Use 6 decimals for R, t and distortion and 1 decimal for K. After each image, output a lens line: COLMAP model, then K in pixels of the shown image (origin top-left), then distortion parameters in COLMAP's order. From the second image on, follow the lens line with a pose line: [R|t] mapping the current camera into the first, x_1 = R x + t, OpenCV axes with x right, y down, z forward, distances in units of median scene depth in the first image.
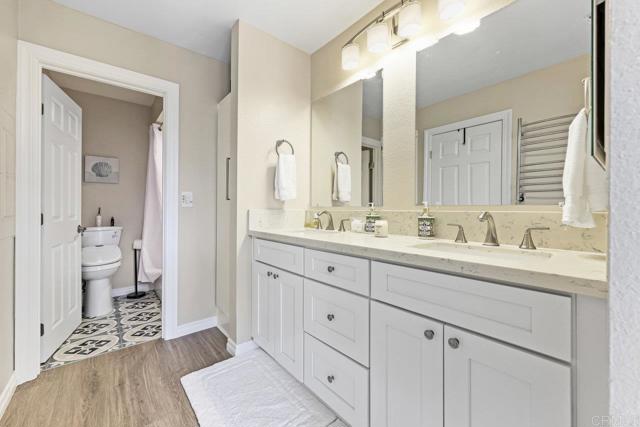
lens RADIAL K [[260.6, 0, 316.9], [0, 260.6, 210.0], [0, 0, 1]] dist [0.006940, 0.000416]
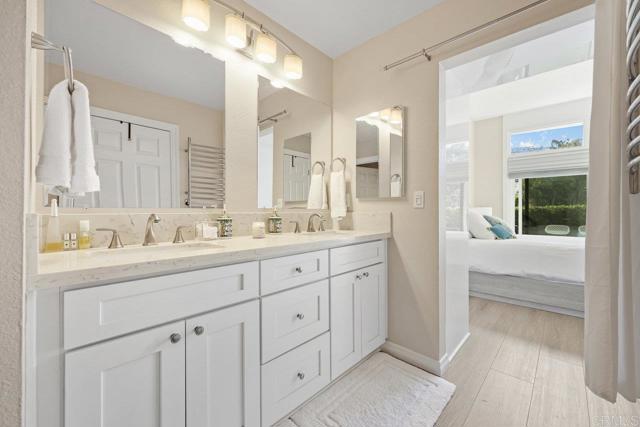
lens RADIAL K [[260.6, 0, 317.6], [0, 260.6, 212.0], [0, 0, 1]] dist [0.006940, 0.000416]
pose [[-0.113223, -0.006923, 0.993545, -1.158597], [-0.001819, 0.999975, 0.006761, -0.015390], [-0.993568, -0.001041, -0.113233, 1.195718]]
